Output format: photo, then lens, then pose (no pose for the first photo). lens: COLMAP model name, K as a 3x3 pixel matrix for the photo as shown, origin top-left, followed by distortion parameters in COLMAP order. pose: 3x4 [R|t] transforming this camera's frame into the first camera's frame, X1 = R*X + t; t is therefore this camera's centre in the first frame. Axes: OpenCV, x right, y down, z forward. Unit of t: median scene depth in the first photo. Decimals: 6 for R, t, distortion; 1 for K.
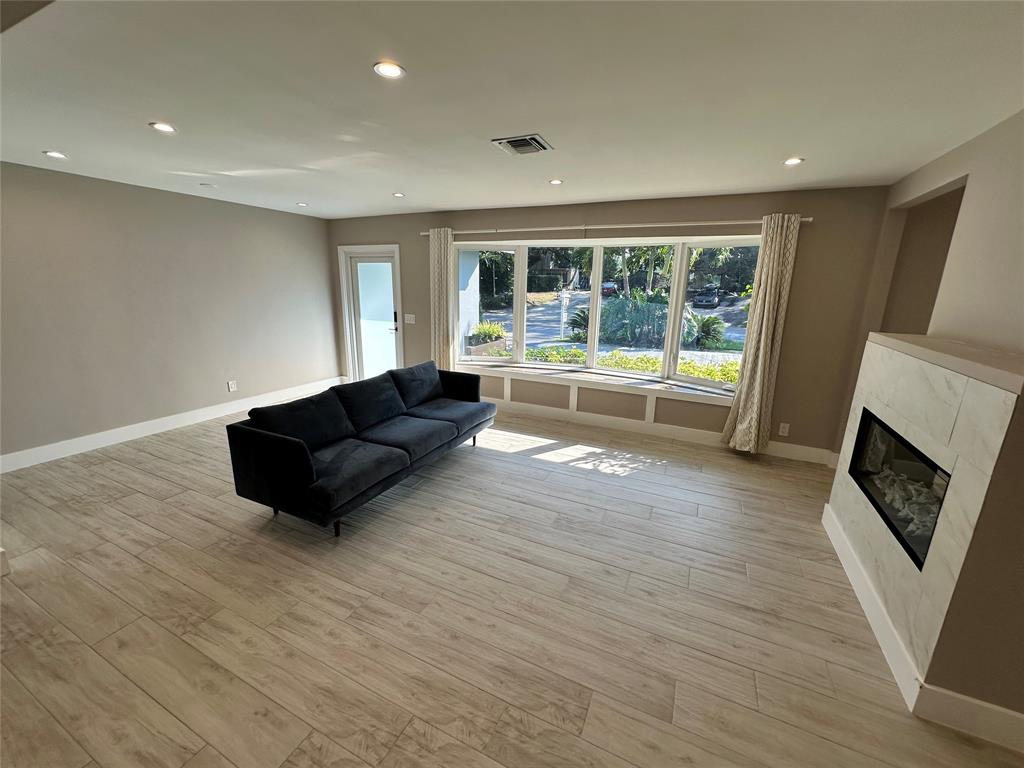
lens RADIAL K [[409.9, 0, 511.8], [0, 409.9, 383.4], [0, 0, 1]] dist [-0.006101, 0.000627]
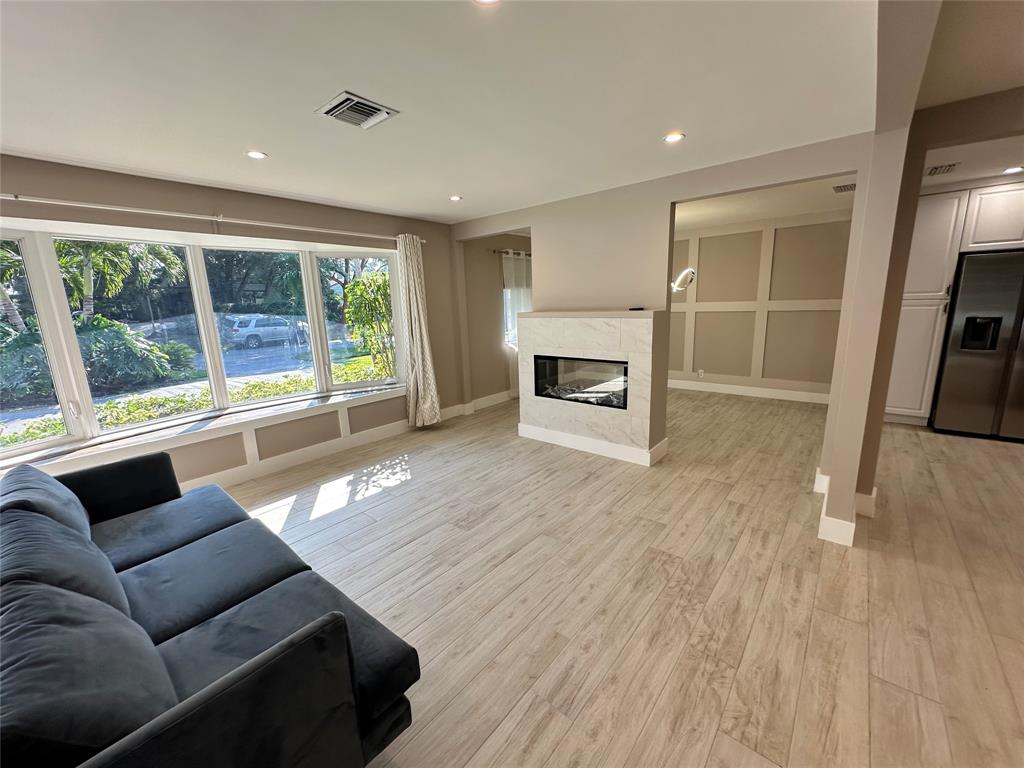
lens RADIAL K [[409.9, 0, 512.5], [0, 409.9, 384.6], [0, 0, 1]] dist [-0.006101, 0.000627]
pose [[0.249204, -0.220978, 0.942903, -0.603646], [0.269737, 0.950930, 0.151569, -0.081870], [-0.930129, 0.216564, 0.296582, 0.455367]]
